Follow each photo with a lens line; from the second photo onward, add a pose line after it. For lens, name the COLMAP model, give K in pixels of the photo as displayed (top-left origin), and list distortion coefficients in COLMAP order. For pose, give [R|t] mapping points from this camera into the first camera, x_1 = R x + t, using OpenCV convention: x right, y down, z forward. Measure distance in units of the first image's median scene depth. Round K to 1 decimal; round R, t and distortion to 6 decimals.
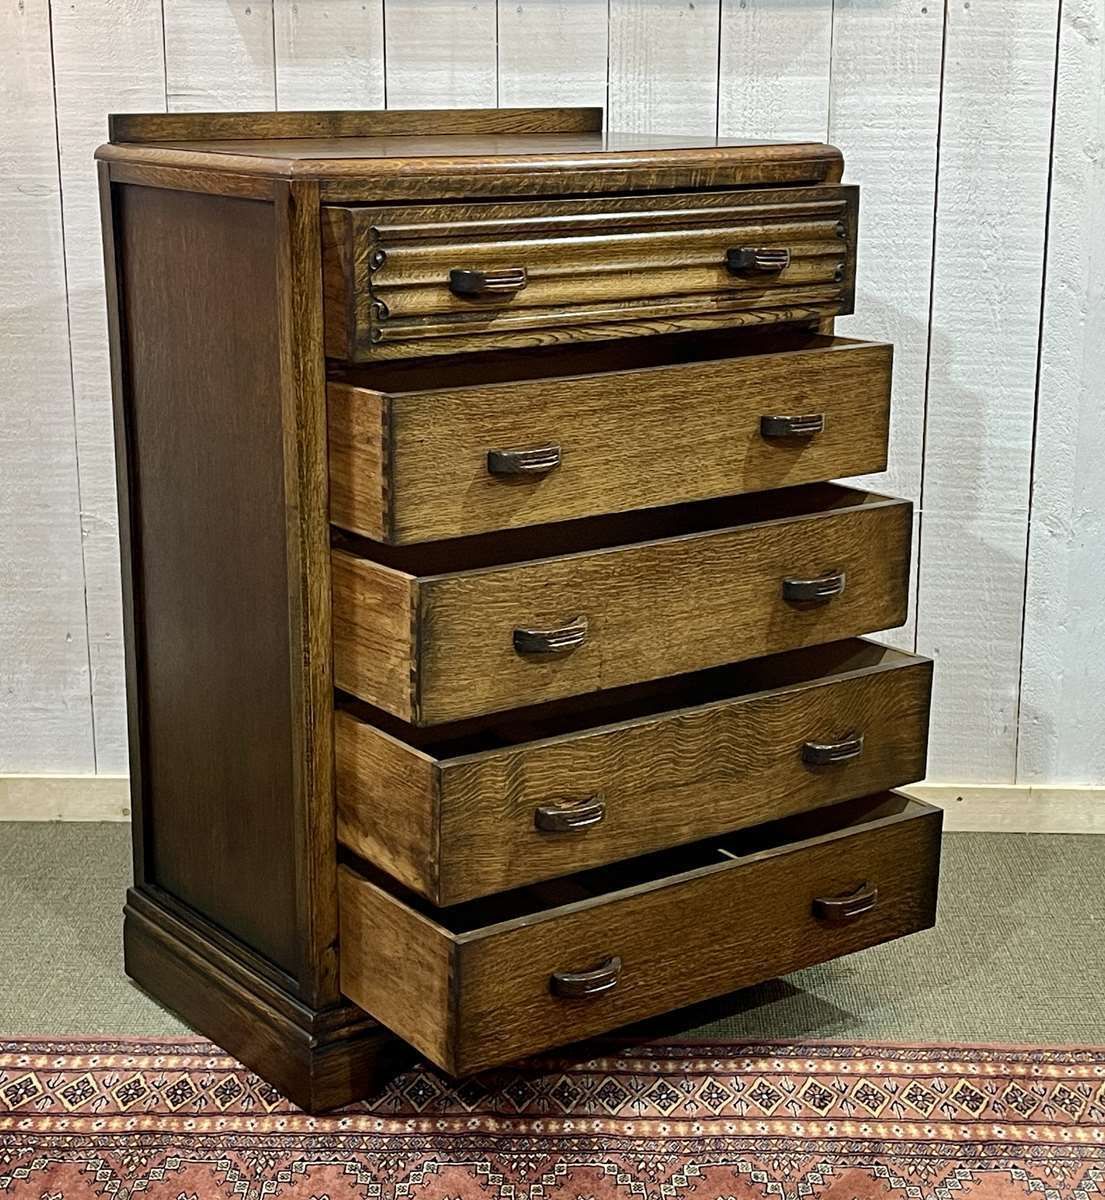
lens RADIAL K [[2161.1, 0, 552.5], [0, 2161.1, 600.0], [0, 0, 1]] dist [0.100685, 0.004482]
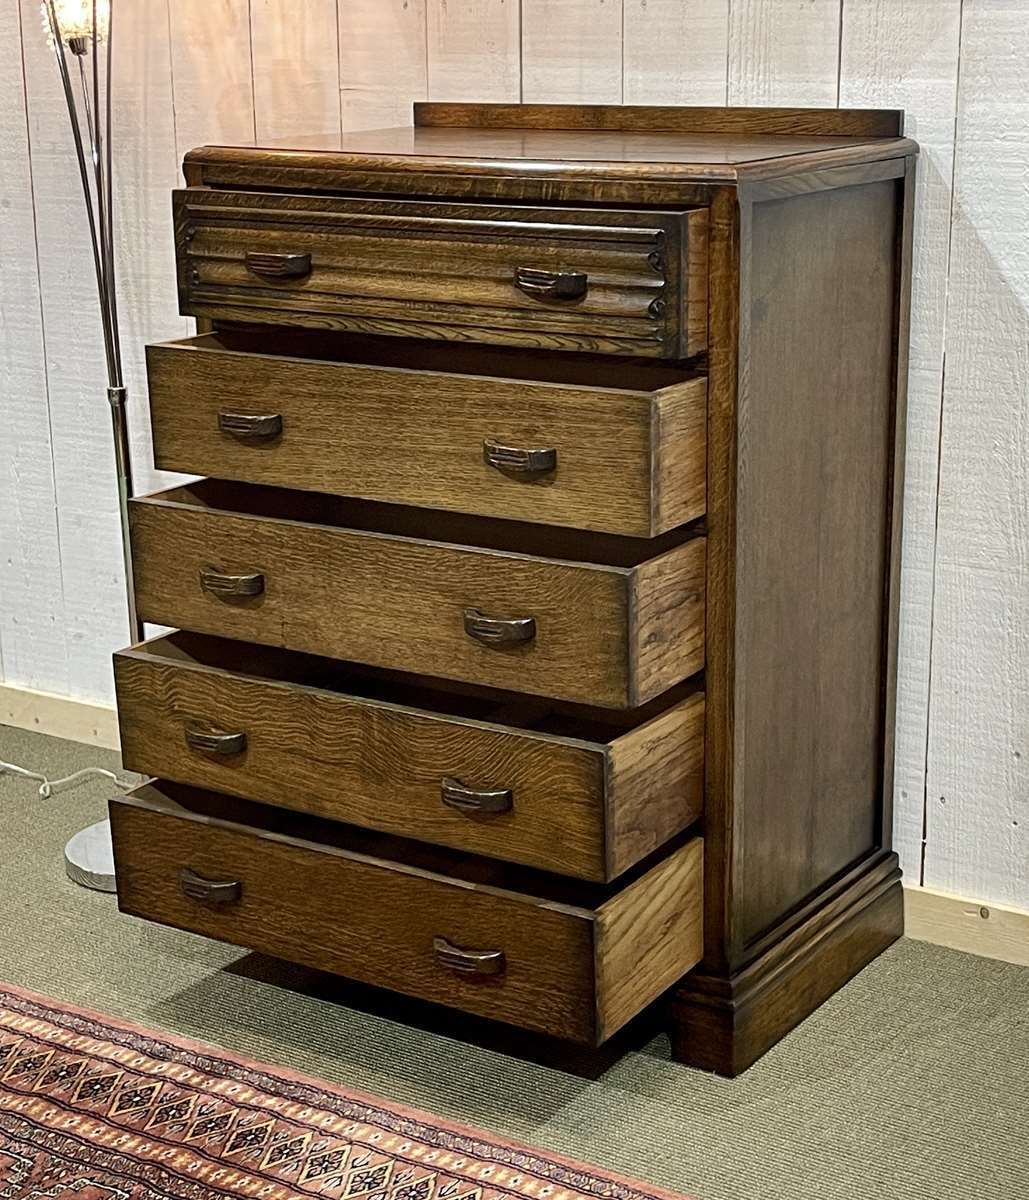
lens RADIAL K [[2155.5, 0, 514.5], [0, 2155.5, 600.0], [0, 0, 1]] dist [0.098696, -0.315998]
pose [[0.359425, 0.245547, -0.900289, 1.012251], [-0.216494, 0.960379, 0.175505, -0.192859], [0.907713, 0.131826, 0.398344, 0.653732]]
